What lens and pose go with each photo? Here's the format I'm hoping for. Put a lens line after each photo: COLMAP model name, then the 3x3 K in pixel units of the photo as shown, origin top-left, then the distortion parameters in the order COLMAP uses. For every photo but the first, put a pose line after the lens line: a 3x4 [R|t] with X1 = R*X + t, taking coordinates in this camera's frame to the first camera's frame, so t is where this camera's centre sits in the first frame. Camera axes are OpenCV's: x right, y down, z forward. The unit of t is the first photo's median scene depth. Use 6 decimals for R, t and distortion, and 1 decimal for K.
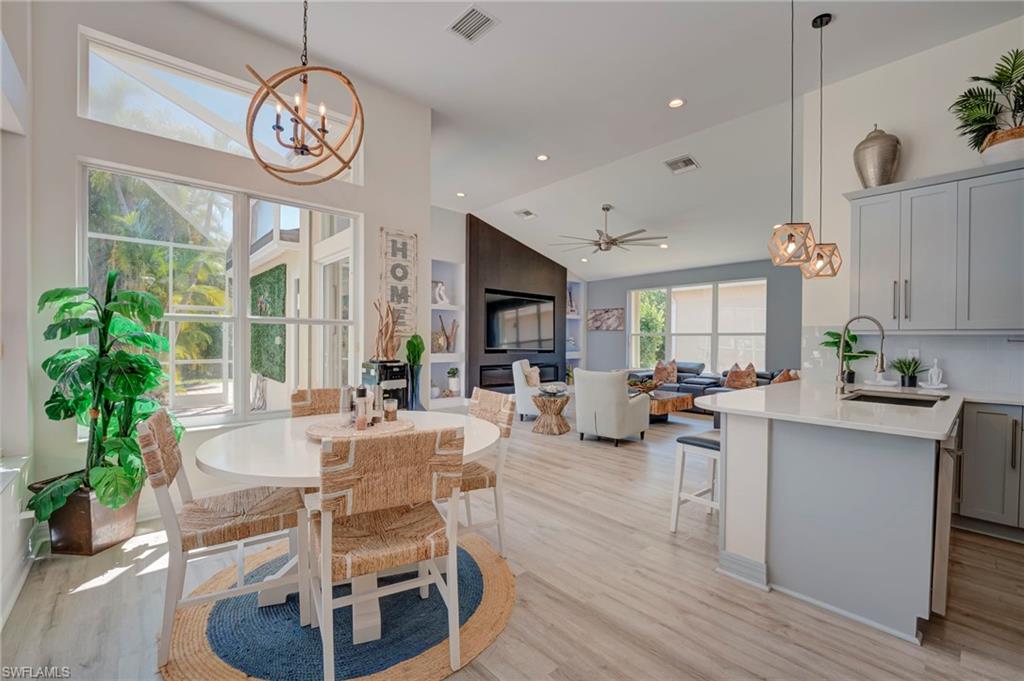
lens RADIAL K [[419.2, 0, 512.0], [0, 419.2, 345.2], [0, 0, 1]] dist [-0.001800, -0.000531]
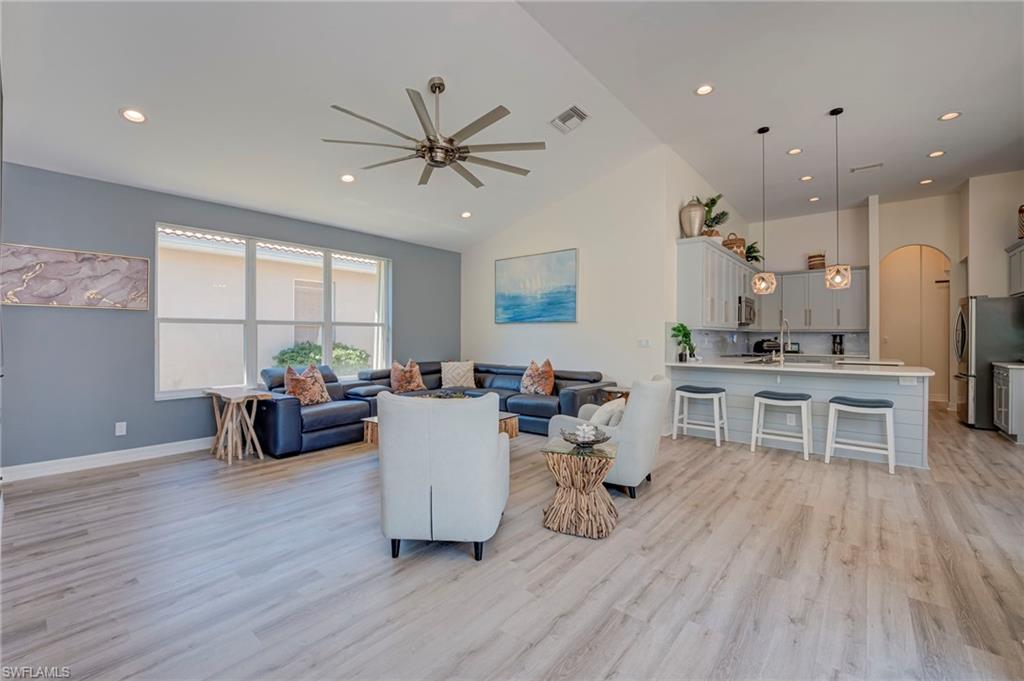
lens RADIAL K [[437.9, 0, 522.7], [0, 437.9, 334.0], [0, 0, 1]] dist [-0.001006, 0.000672]
pose [[-0.168795, -0.007118, 0.985625, -0.551926], [0.008665, 0.999925, 0.008705, -0.023445], [-0.985613, 0.010010, -0.168721, 1.643251]]
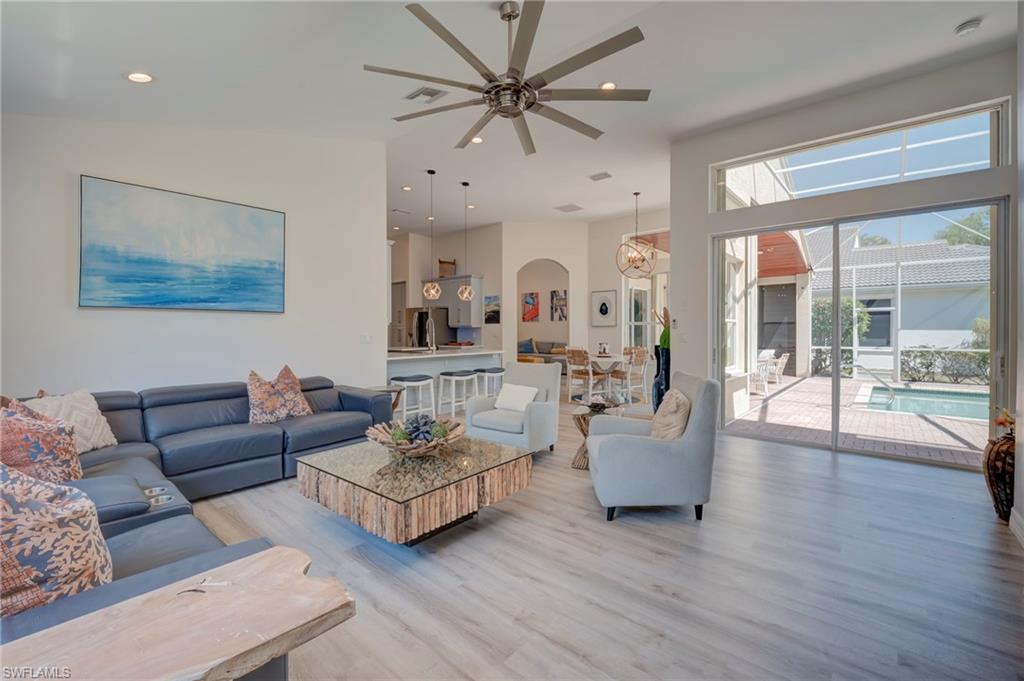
lens RADIAL K [[423.9, 0, 507.1], [0, 423.9, 337.3], [0, 0, 1]] dist [-0.001127, -0.000159]
pose [[-0.991539, -0.007398, -0.129597, 0.480110], [-0.011418, 0.999475, 0.030309, -0.026309], [0.129305, 0.031532, -0.991103, 2.362743]]
